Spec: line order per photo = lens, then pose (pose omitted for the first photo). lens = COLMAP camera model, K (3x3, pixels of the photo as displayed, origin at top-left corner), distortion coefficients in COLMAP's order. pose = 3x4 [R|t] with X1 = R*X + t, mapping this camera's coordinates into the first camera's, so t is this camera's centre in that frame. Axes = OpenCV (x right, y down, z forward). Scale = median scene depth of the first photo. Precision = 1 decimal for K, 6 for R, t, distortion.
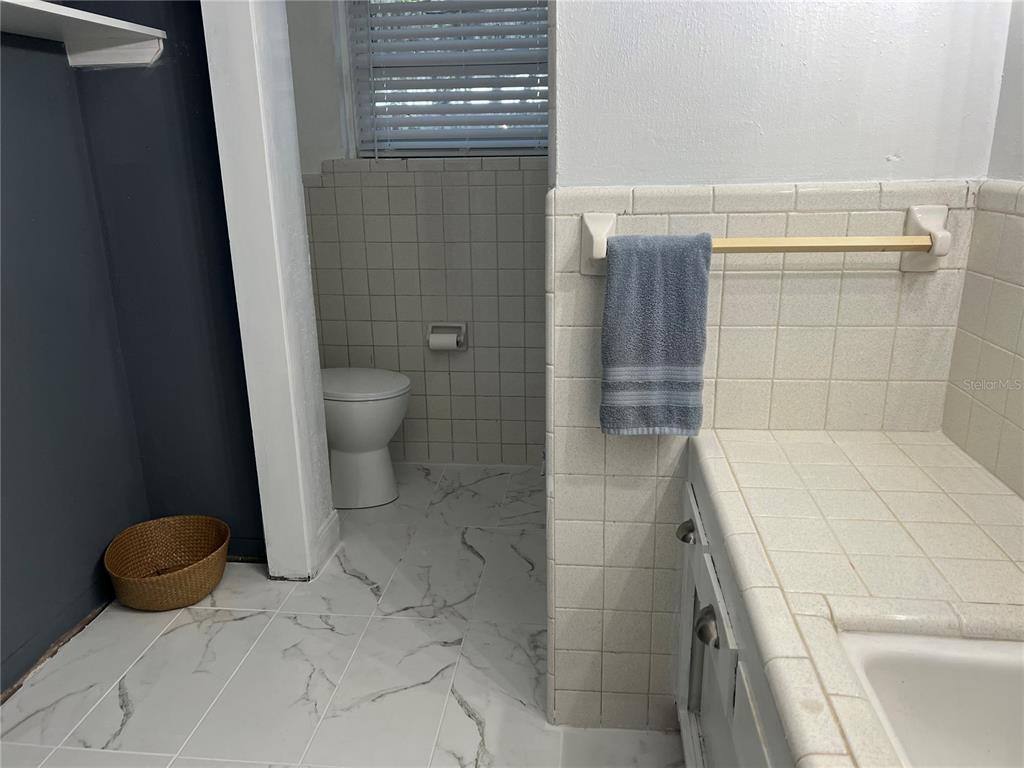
lens RADIAL K [[772.5, 0, 508.2], [0, 772.5, 389.2], [0, 0, 1]] dist [0.071084, -0.077464]
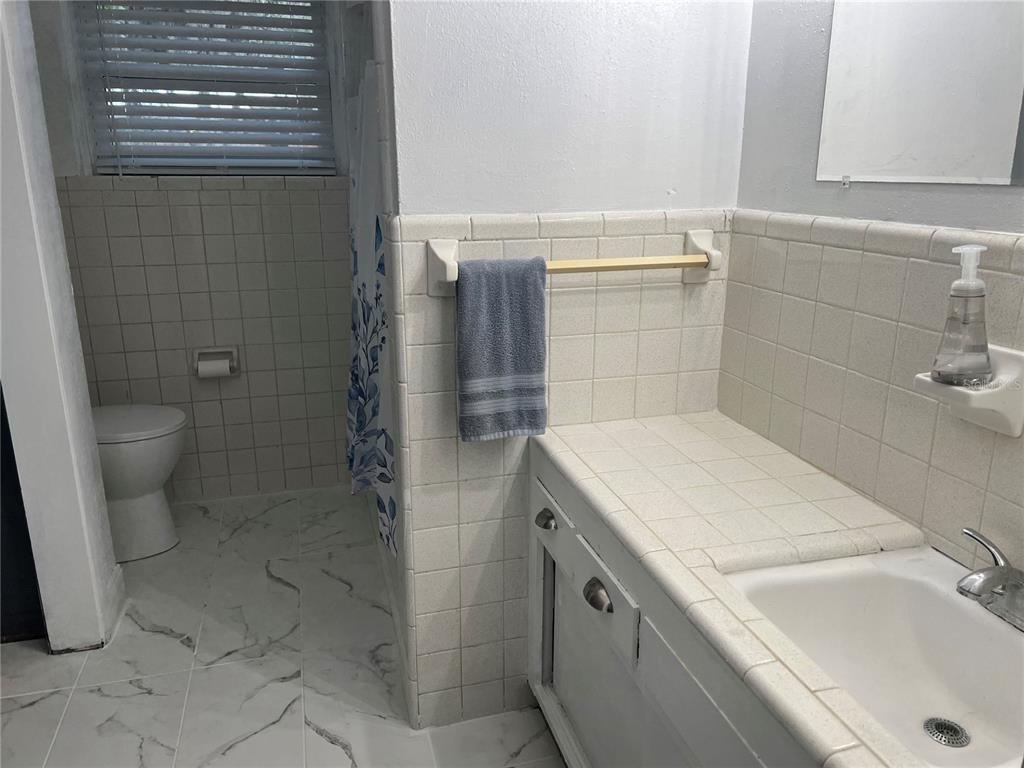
lens RADIAL K [[770.6, 0, 512.0], [0, 770.6, 384.0], [0, 0, 1]] dist [0.086349, -0.084803]
pose [[0.930624, -0.084397, 0.356113, -0.187708], [0.092172, 0.995731, -0.004889, -0.011460], [-0.354180, 0.037373, 0.934430, -0.034904]]
